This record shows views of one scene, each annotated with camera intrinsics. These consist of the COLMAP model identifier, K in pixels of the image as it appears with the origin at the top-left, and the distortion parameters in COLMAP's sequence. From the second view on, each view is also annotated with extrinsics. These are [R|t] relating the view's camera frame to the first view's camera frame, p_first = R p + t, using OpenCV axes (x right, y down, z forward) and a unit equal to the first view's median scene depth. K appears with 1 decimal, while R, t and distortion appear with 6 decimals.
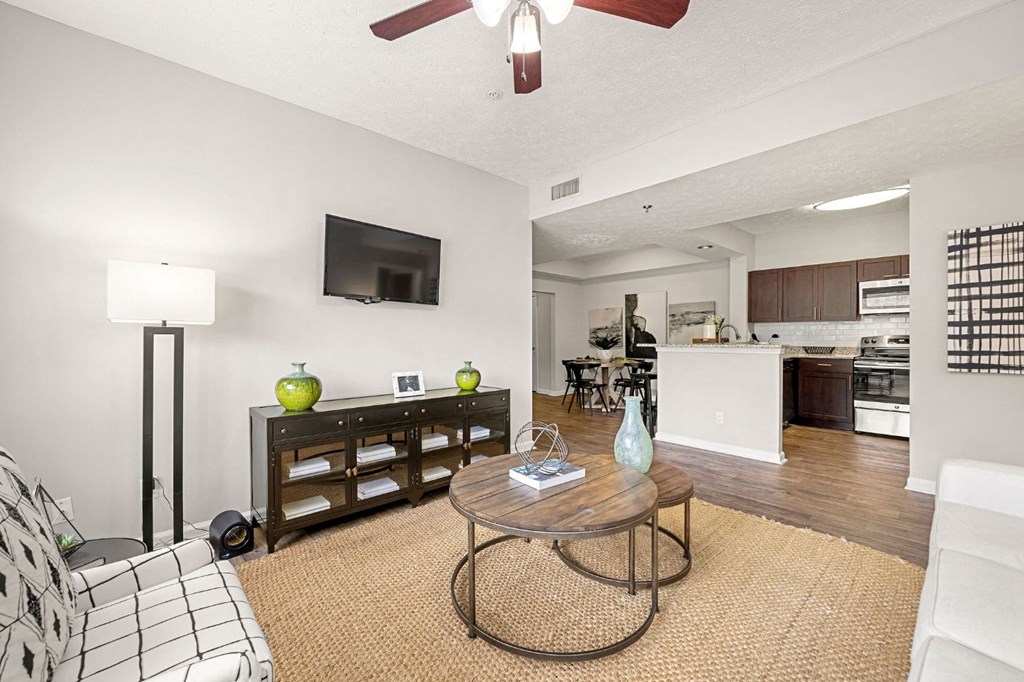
lens RADIAL K [[398.6, 0, 509.9], [0, 398.6, 340.6], [0, 0, 1]] dist [0.003435, 0.000454]
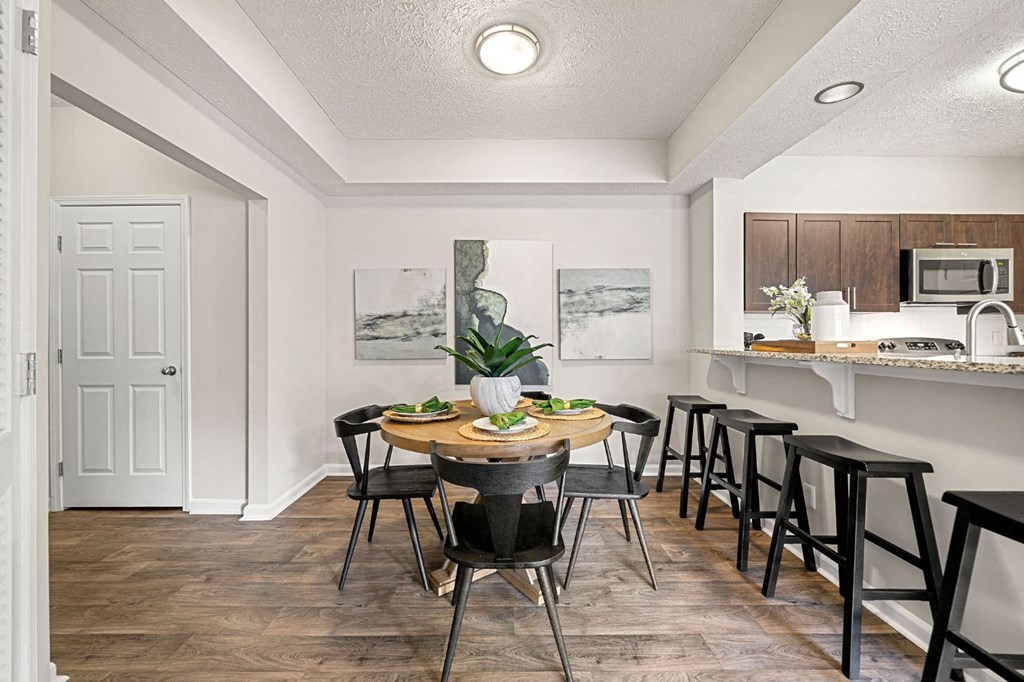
lens RADIAL K [[398.6, 0, 505.8], [0, 398.6, 339.8], [0, 0, 1]] dist [0.003435, 0.000454]
pose [[0.676261, 0.001447, 0.736661, 0.006611], [0.000350, 0.999997, -0.002285, -0.005158], [-0.736662, 0.001803, 0.676259, 0.681650]]
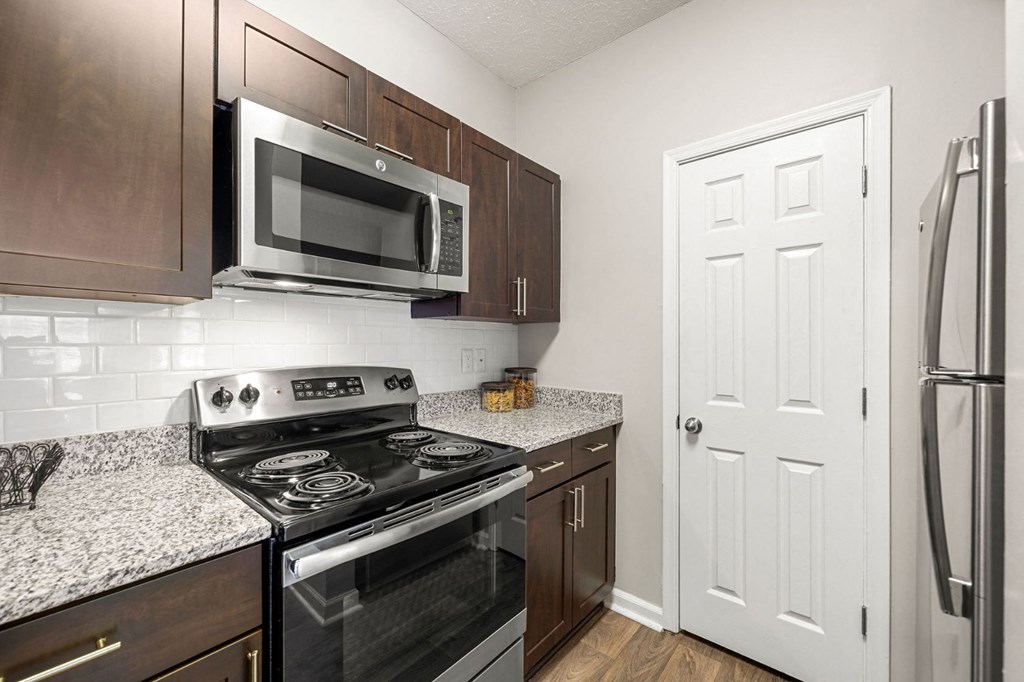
lens RADIAL K [[398.6, 0, 513.0], [0, 398.6, 341.3], [0, 0, 1]] dist [0.003435, 0.000454]
pose [[-0.113797, -0.000251, 0.993504, 0.437920], [-0.000614, 1.000000, 0.000182, -0.020598], [-0.993504, -0.000590, -0.113797, 0.581891]]
